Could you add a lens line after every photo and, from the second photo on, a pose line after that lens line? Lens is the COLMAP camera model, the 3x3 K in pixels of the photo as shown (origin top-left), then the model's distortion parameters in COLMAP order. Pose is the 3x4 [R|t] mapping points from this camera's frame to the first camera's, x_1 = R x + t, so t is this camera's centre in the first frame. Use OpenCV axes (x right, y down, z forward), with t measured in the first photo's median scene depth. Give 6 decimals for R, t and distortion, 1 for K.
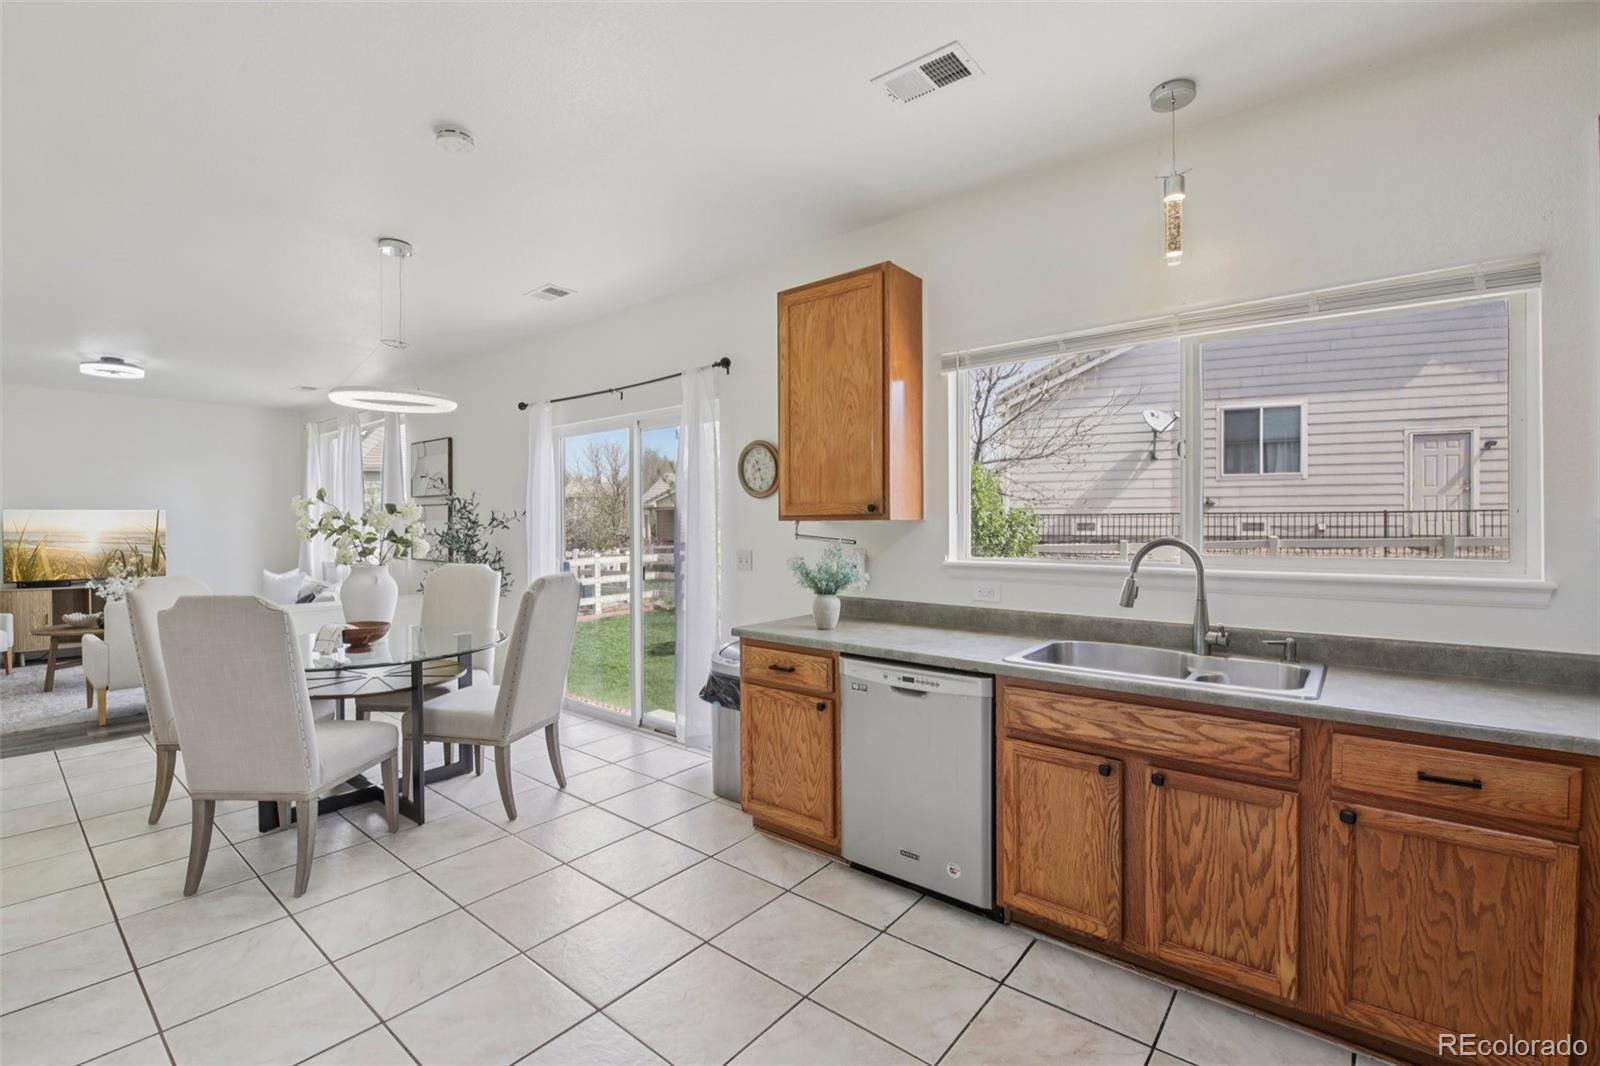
lens RADIAL K [[691.9, 0, 794.8], [0, 691.9, 522.6], [0, 0, 1]] dist [-0.003677, -0.007355]
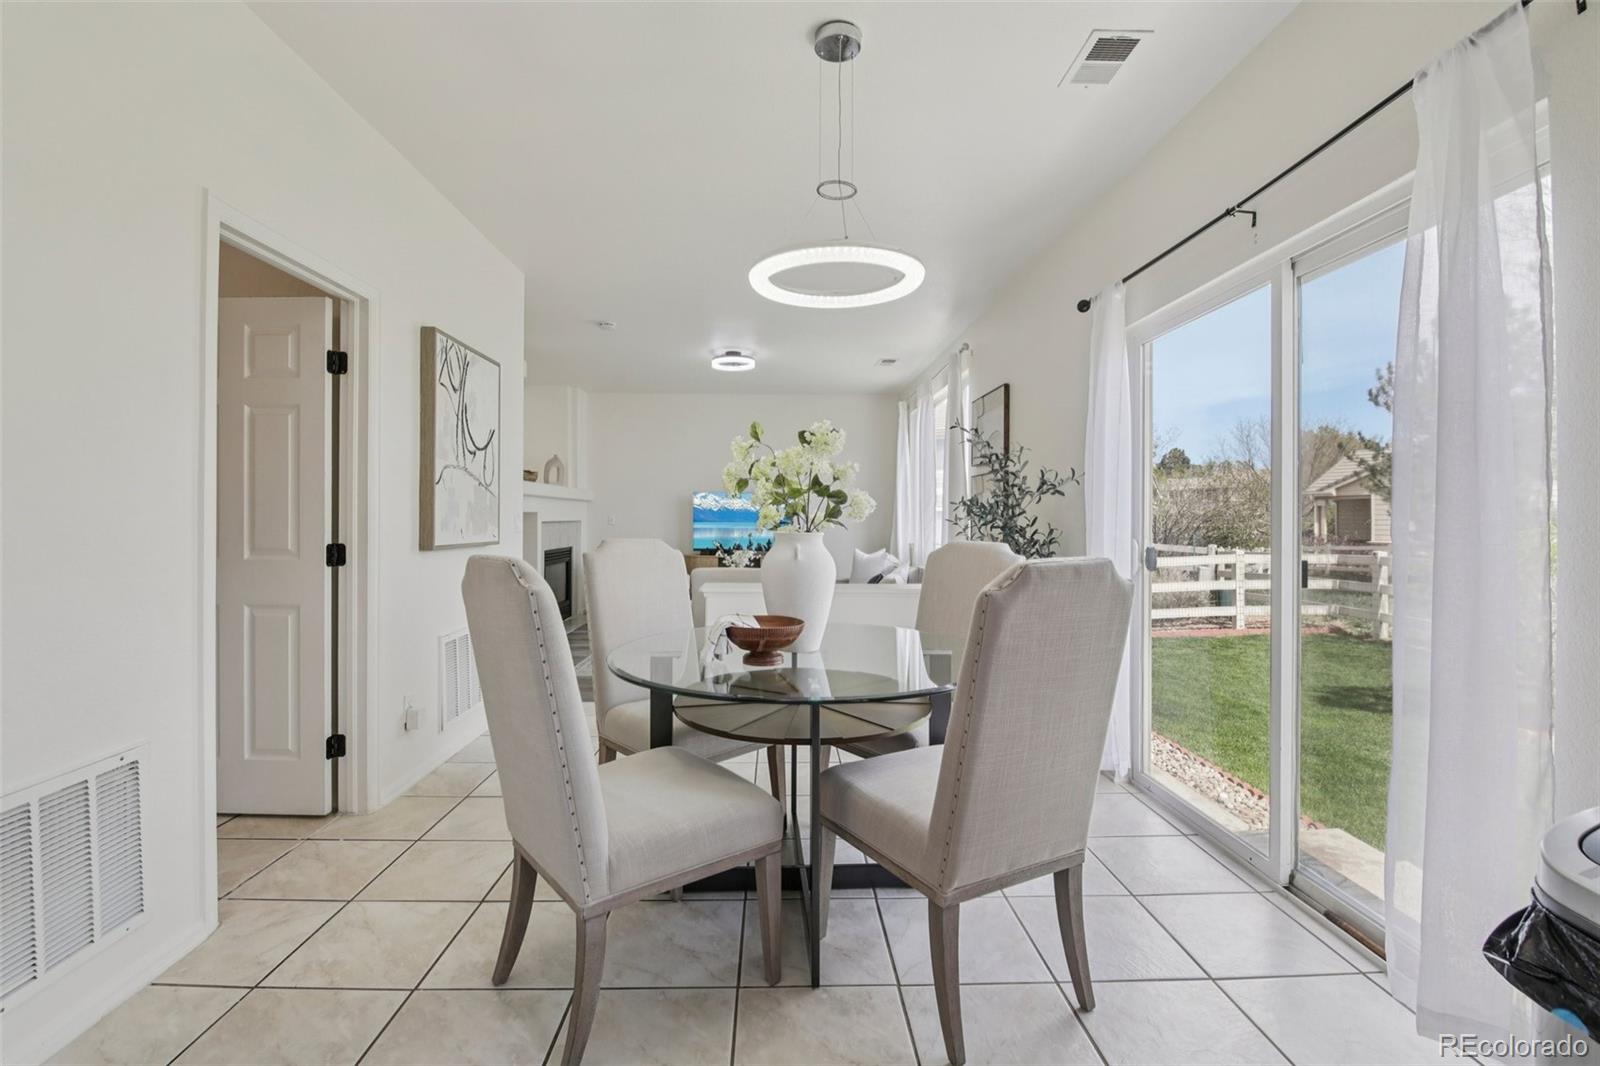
lens RADIAL K [[691.9, 0, 794.8], [0, 691.9, 522.6], [0, 0, 1]] dist [-0.003677, -0.007355]
pose [[0.649816, 0.010216, -0.760023, -0.060858], [-0.005651, 0.999947, 0.008608, 0.025147], [0.760071, -0.001299, 0.649839, 0.301261]]
